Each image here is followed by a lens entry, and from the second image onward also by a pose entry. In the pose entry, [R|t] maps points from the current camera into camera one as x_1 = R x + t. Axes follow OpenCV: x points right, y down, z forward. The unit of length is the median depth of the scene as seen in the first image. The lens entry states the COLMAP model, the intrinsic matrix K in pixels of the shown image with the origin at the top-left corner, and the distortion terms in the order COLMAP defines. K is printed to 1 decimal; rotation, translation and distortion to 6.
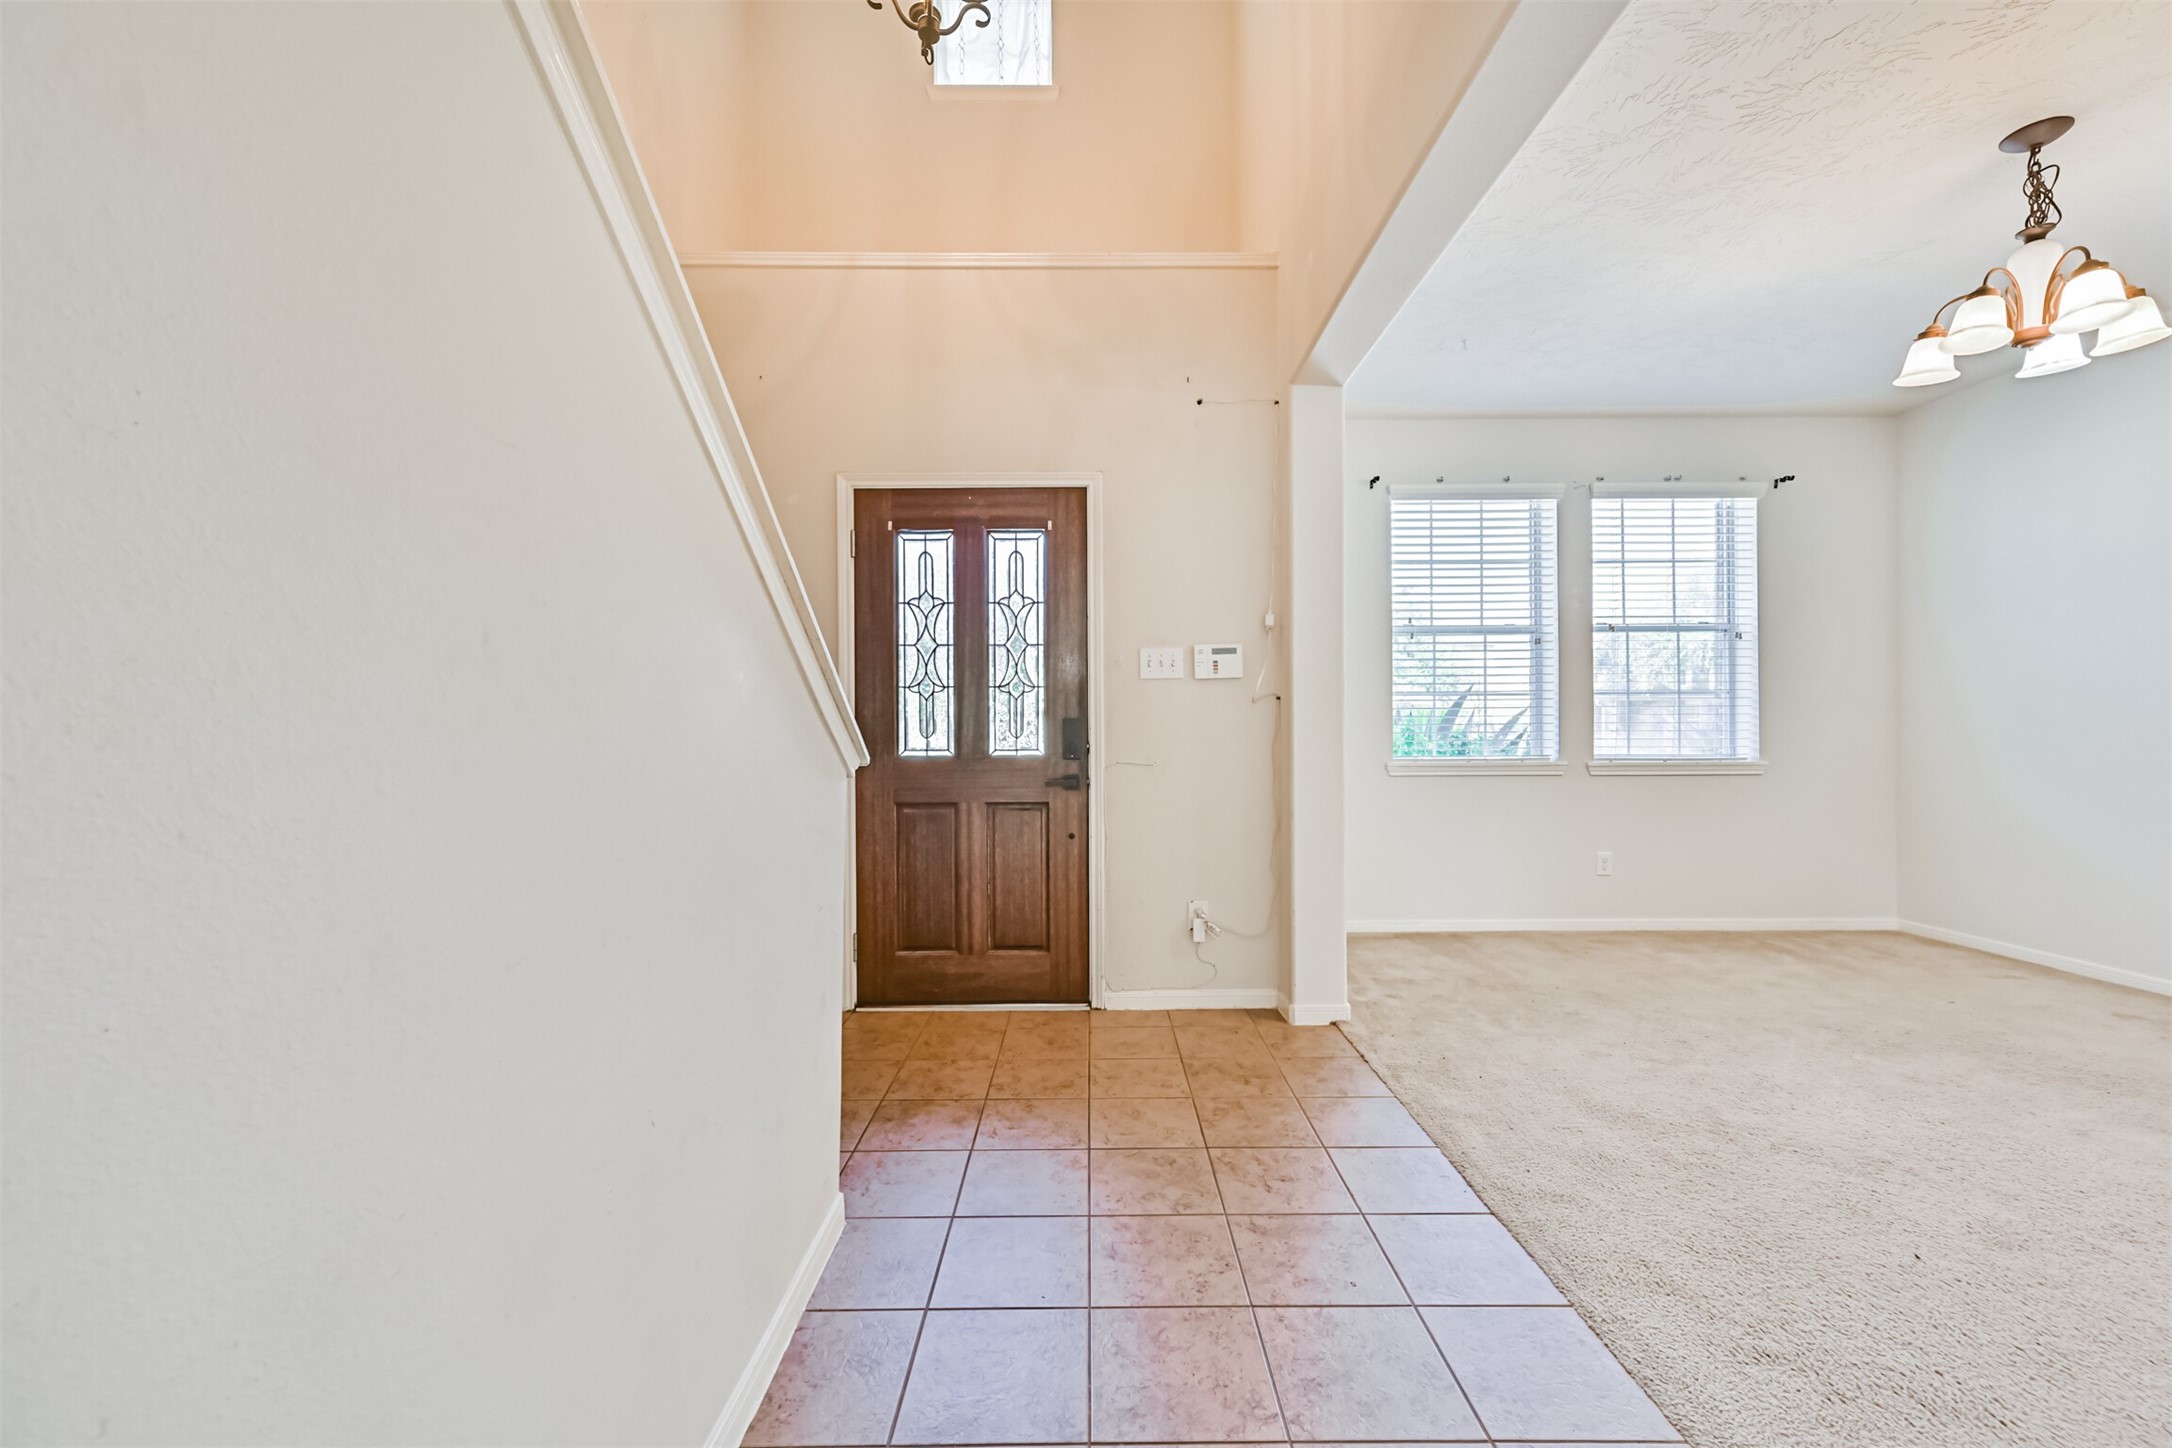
lens RADIAL K [[855.4, 0, 1078.9], [0, 855.4, 730.7], [0, 0, 1]] dist [0.002874, 0.000991]
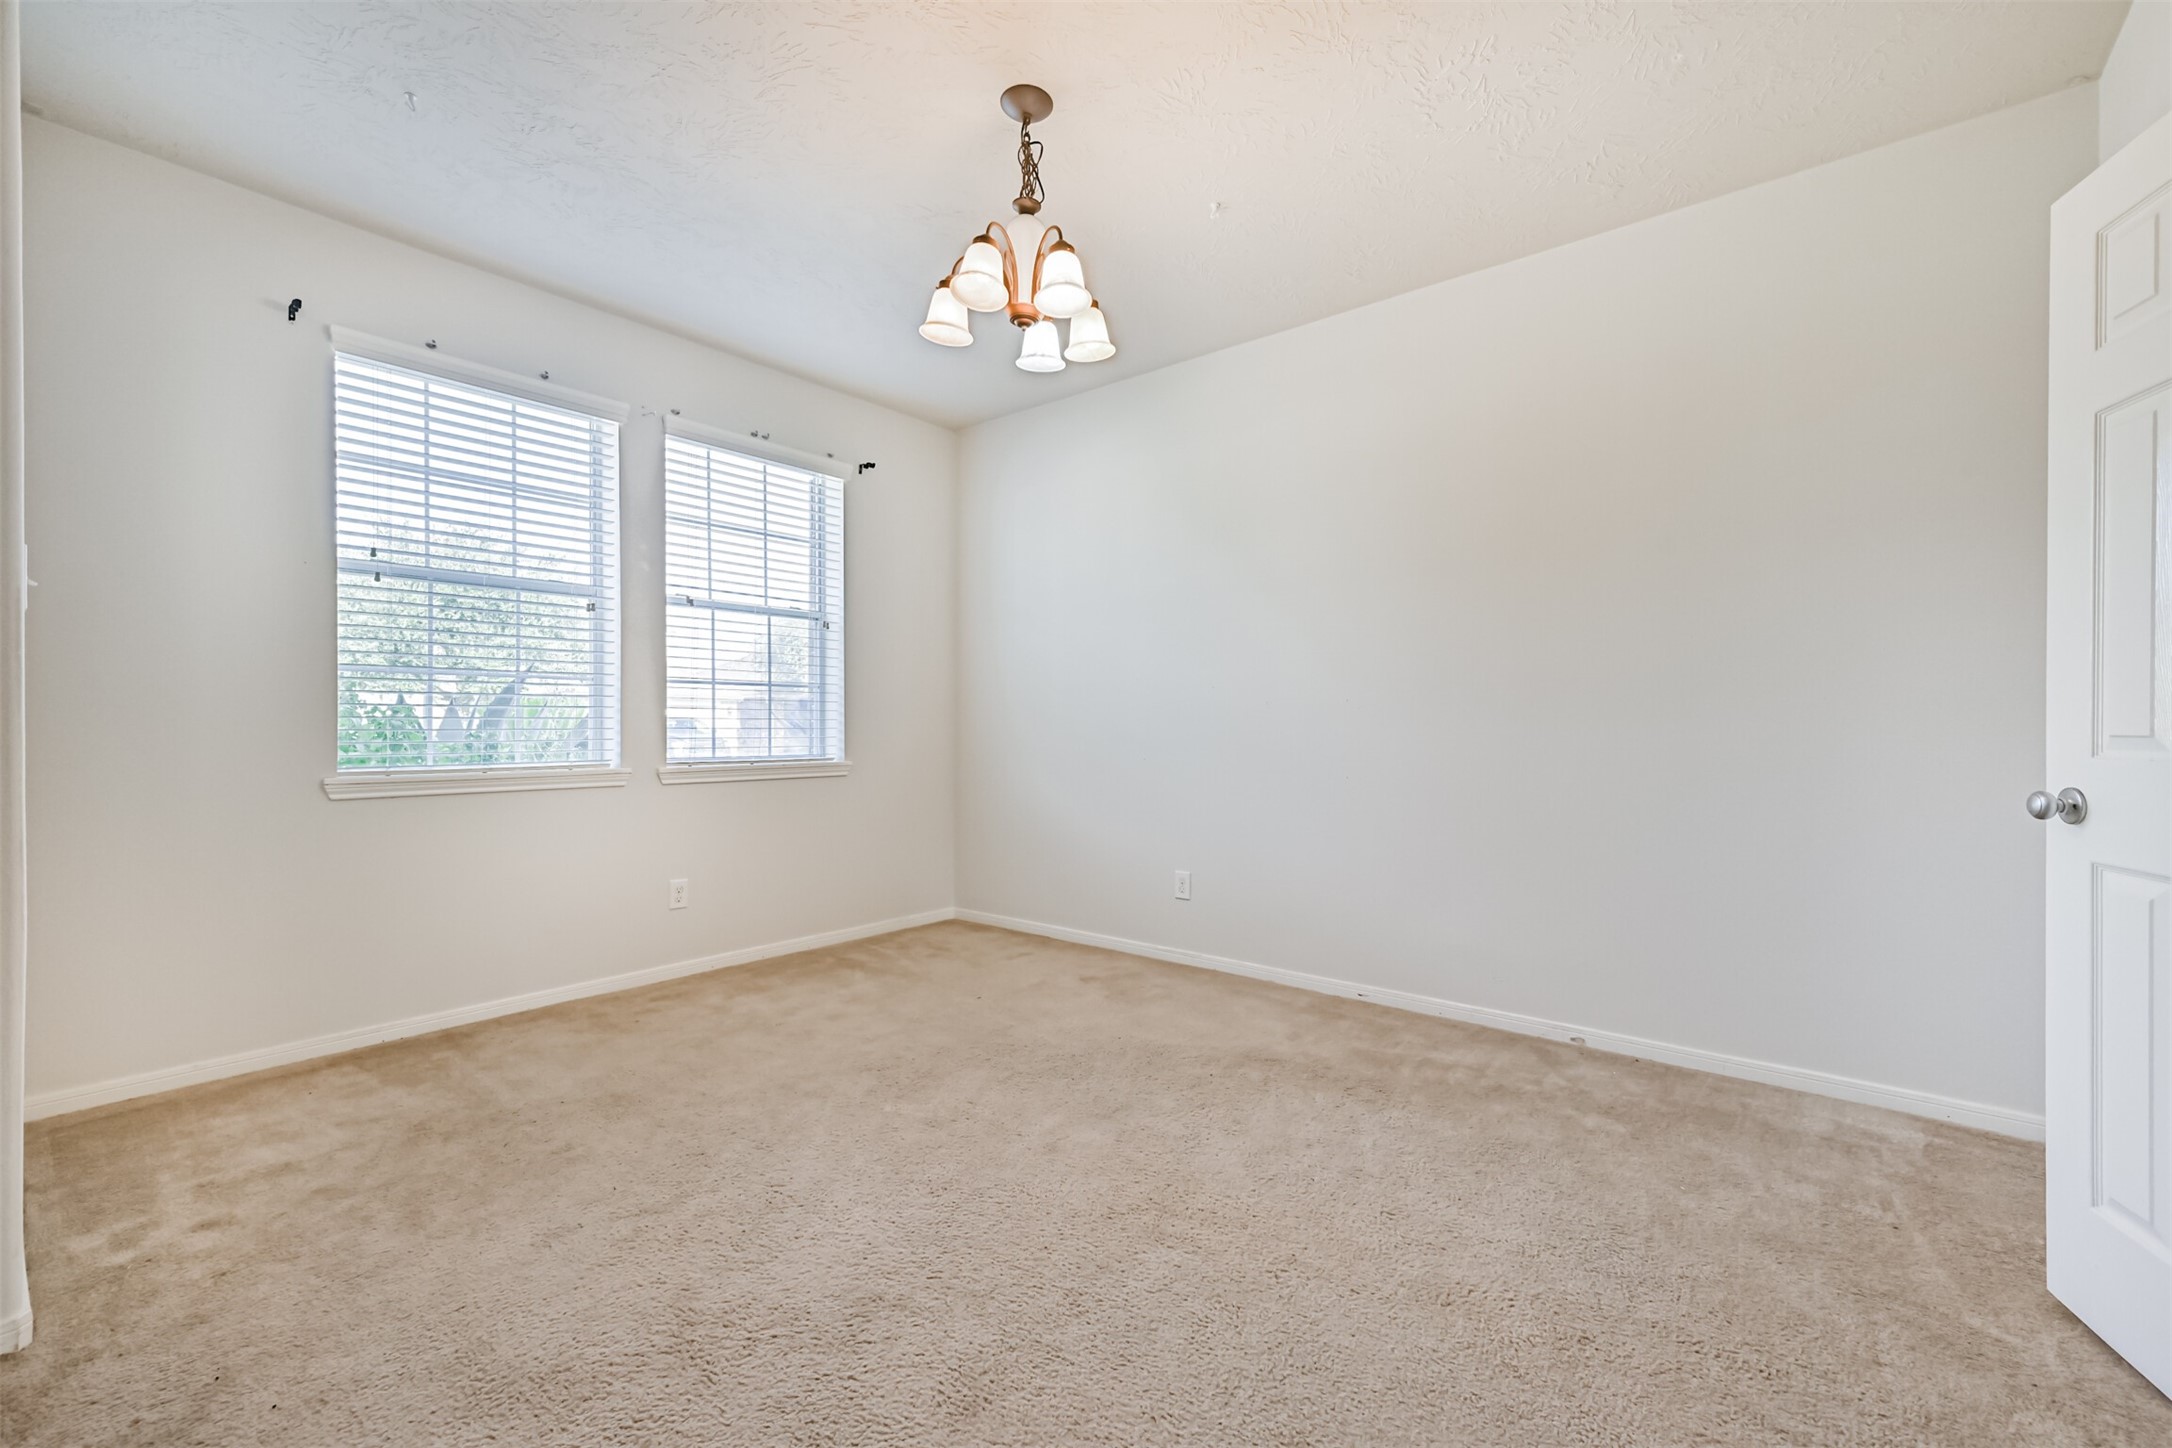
lens RADIAL K [[902.5, 0, 1087.4], [0, 902.5, 745.5], [0, 0, 1]] dist [-0.000221, -0.000178]
pose [[0.643446, -0.010349, 0.765422, 0.265011], [-0.004999, 0.999830, 0.017720, -0.000595], [-0.765475, -0.015228, 0.643285, 0.205787]]
